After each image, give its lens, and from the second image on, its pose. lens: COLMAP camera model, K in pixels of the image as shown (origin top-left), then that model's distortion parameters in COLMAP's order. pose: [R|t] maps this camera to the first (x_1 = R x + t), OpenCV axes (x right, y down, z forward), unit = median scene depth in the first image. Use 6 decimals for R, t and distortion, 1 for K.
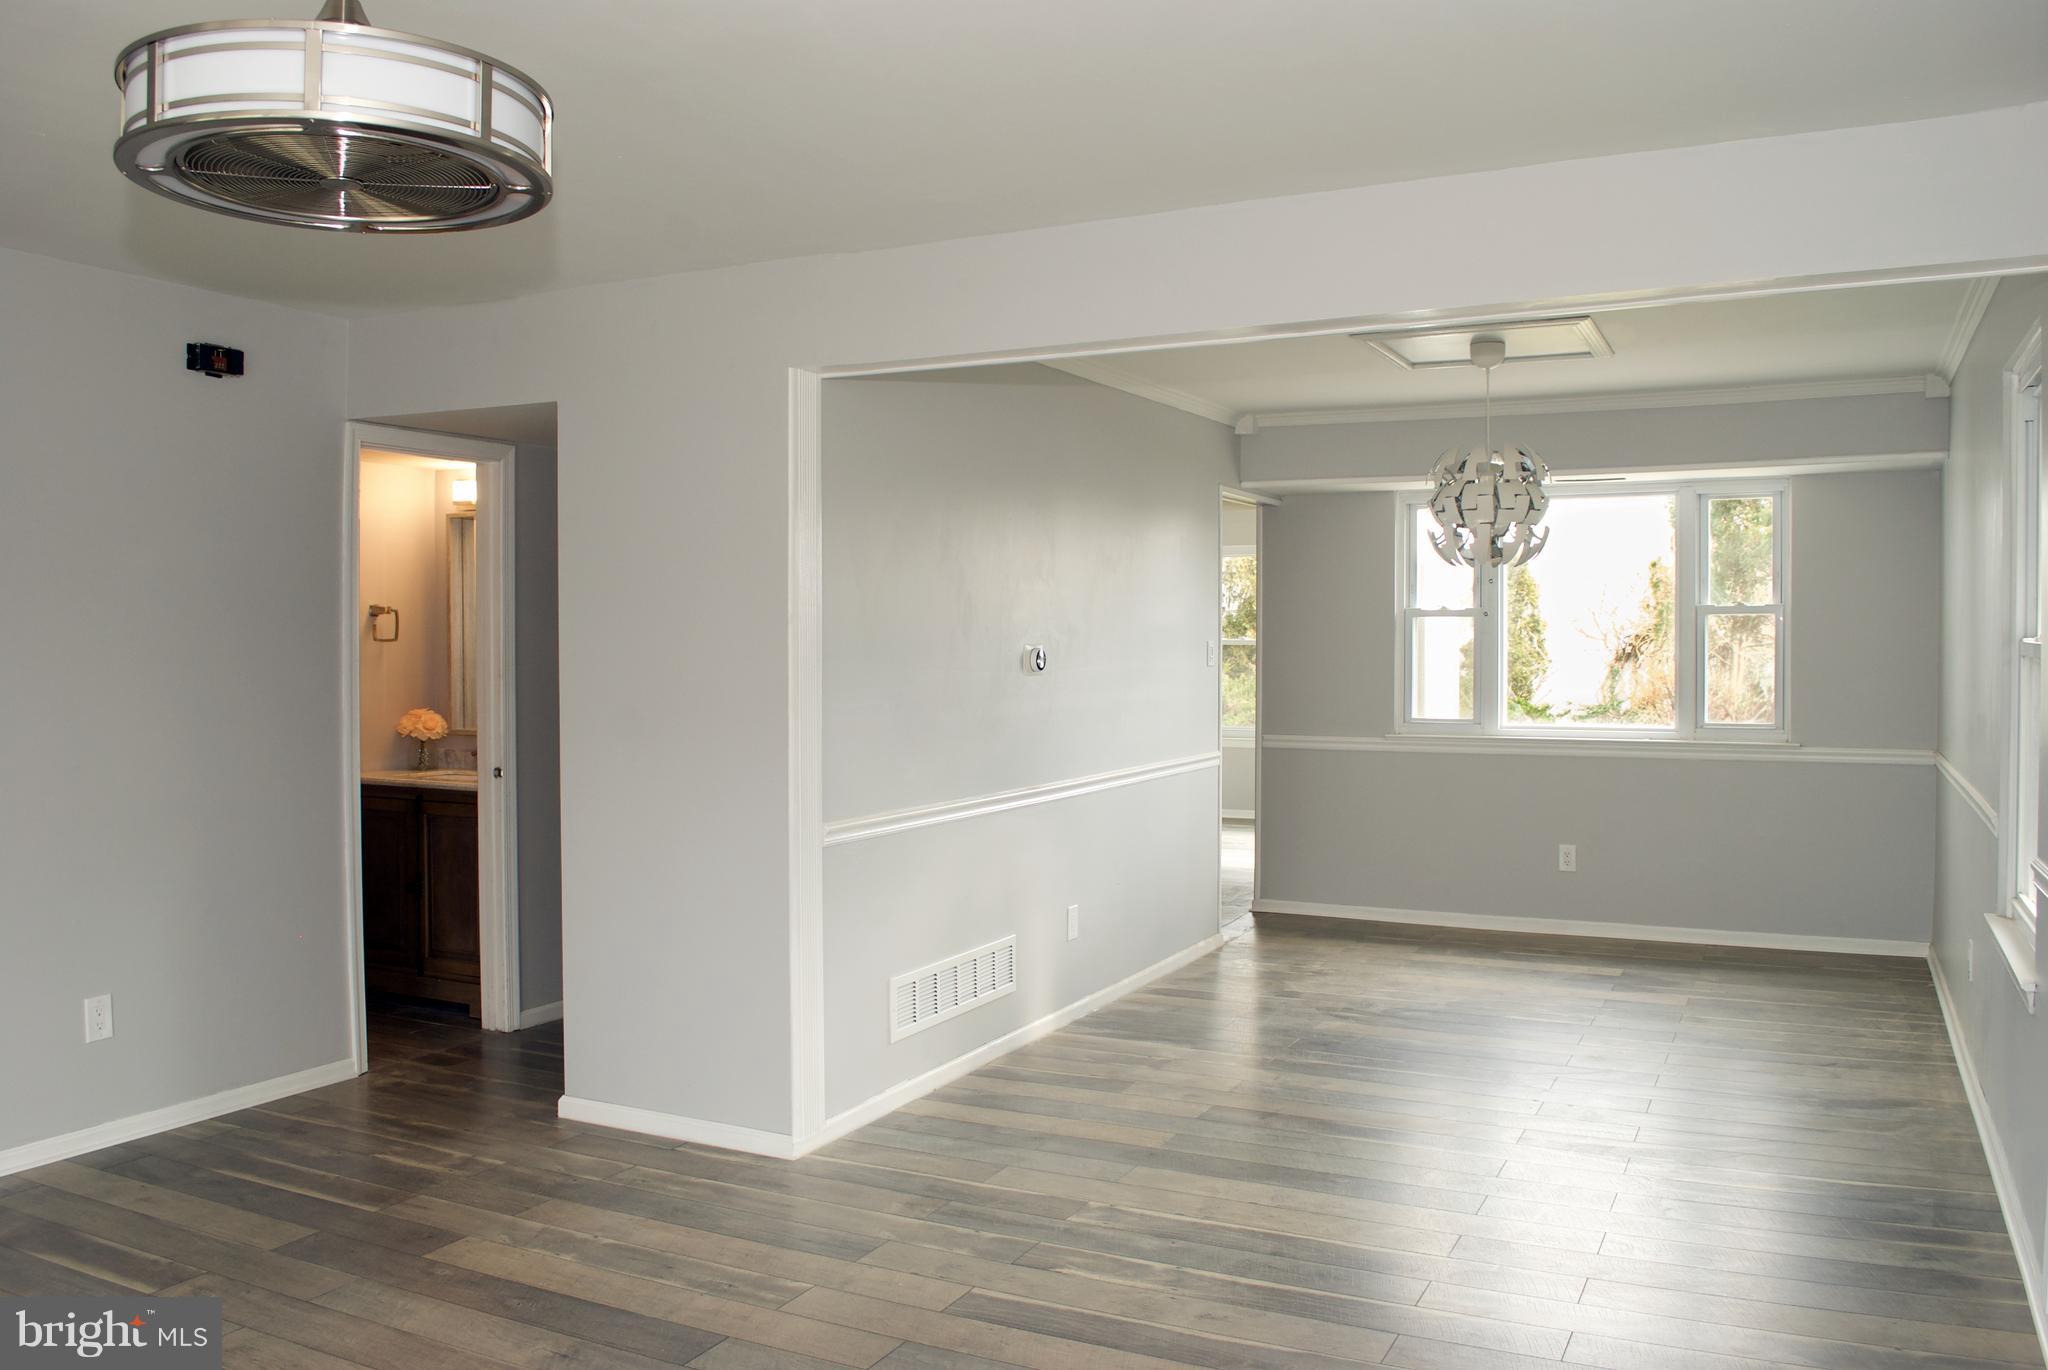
lens RADIAL K [[1617.1, 0, 1034.6], [0, 1617.1, 676.0], [0, 0, 1]] dist [-0.084371, 0.008674]
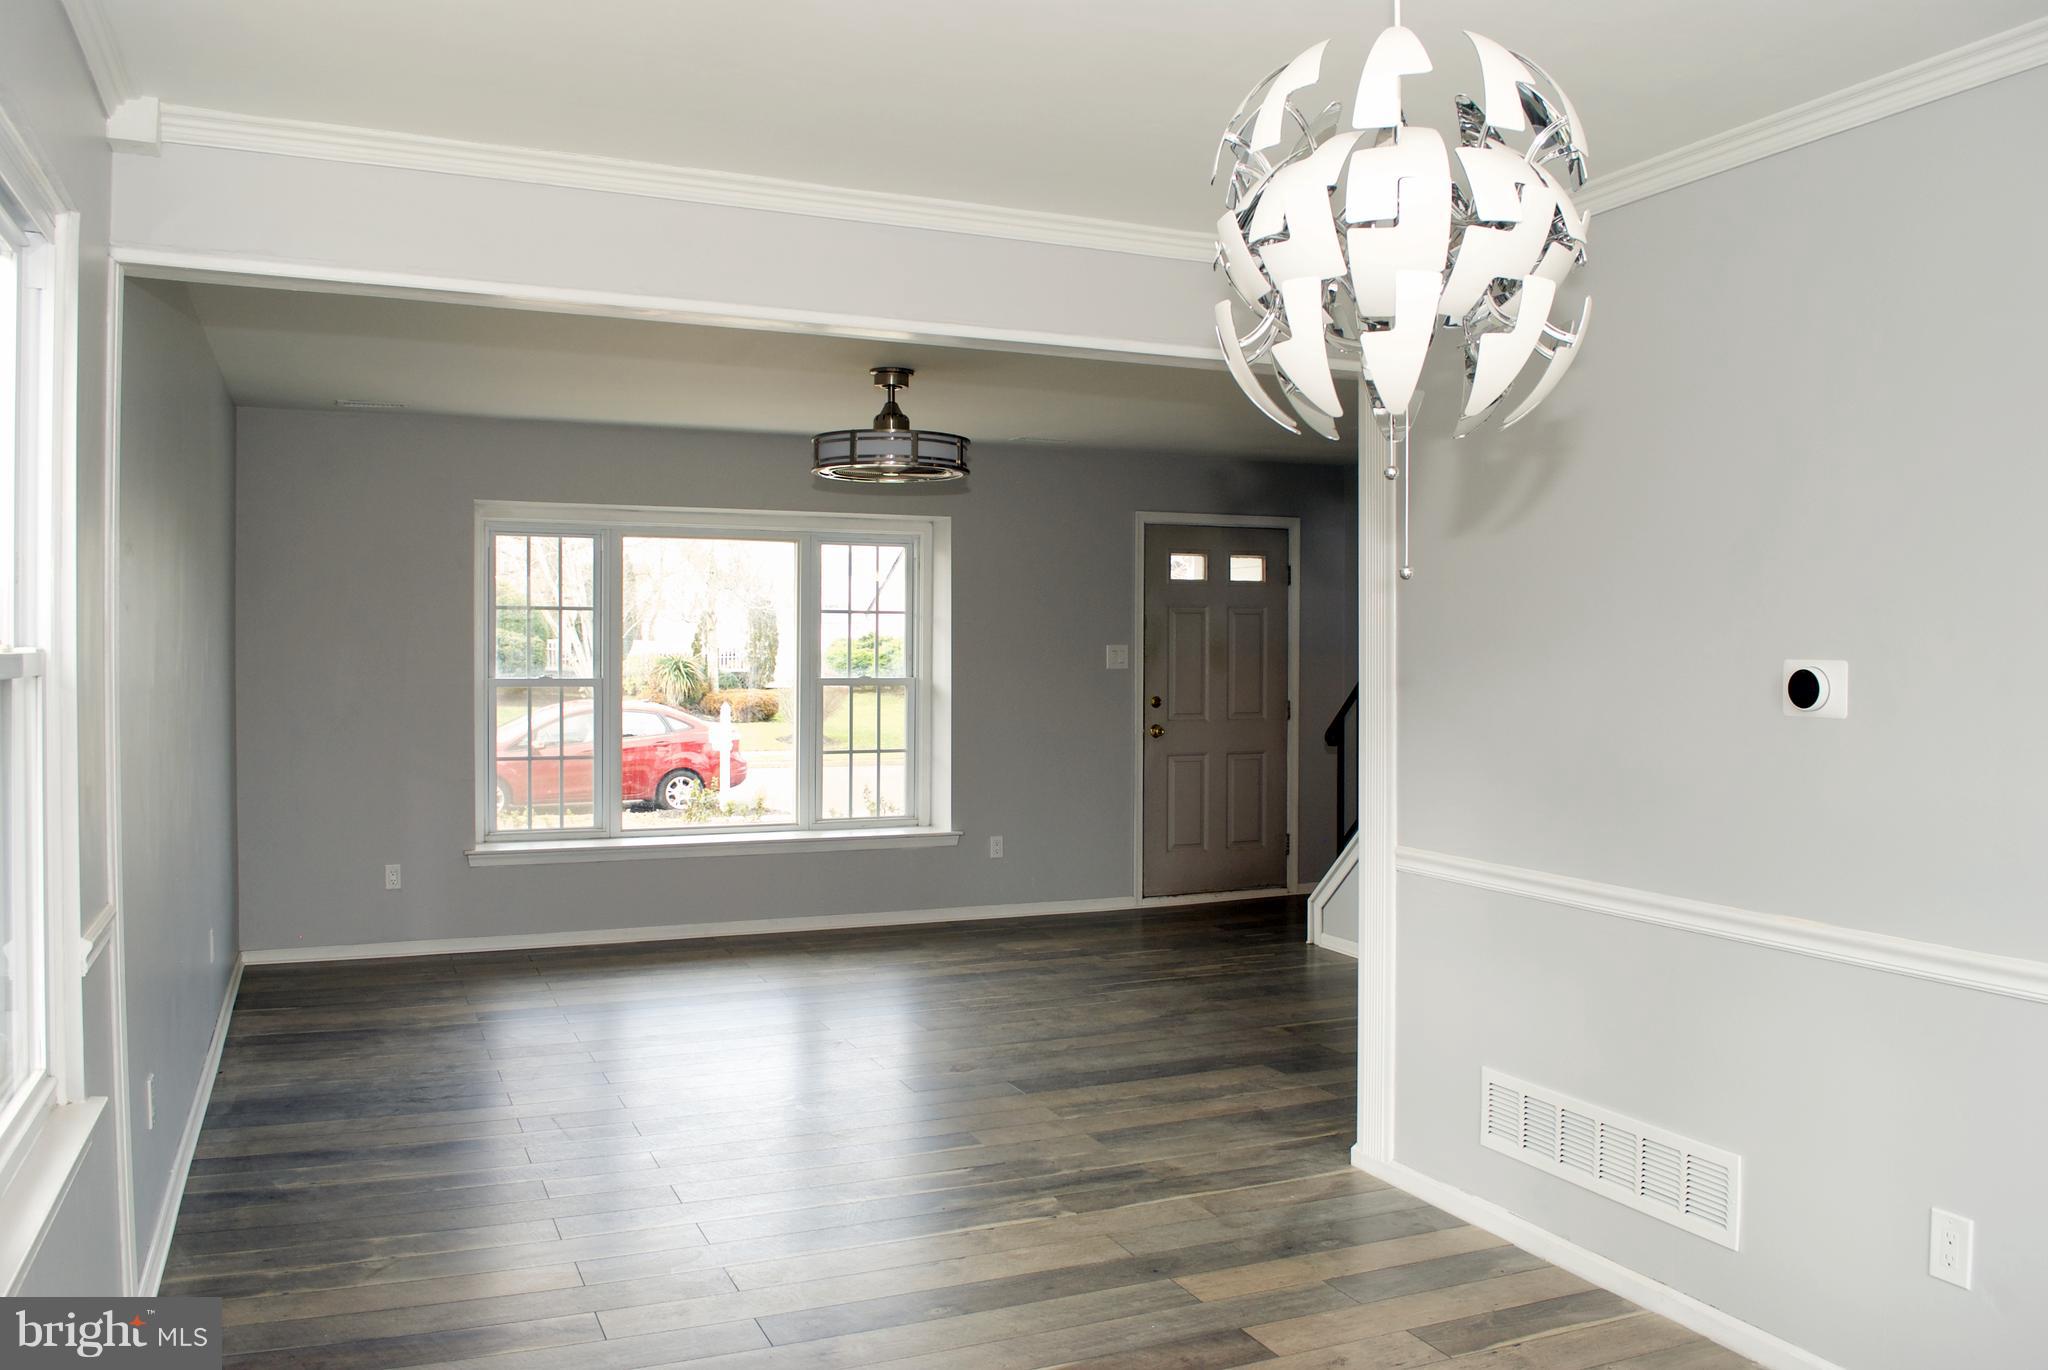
lens RADIAL K [[1617.1, 0, 1034.6], [0, 1617.1, 676.0], [0, 0, 1]] dist [-0.084371, 0.008674]
pose [[-0.636324, 0.011646, -0.771334, 0.755765], [-0.022886, 0.999161, 0.033966, -0.034735], [0.771082, 0.039266, -0.635524, 1.487496]]
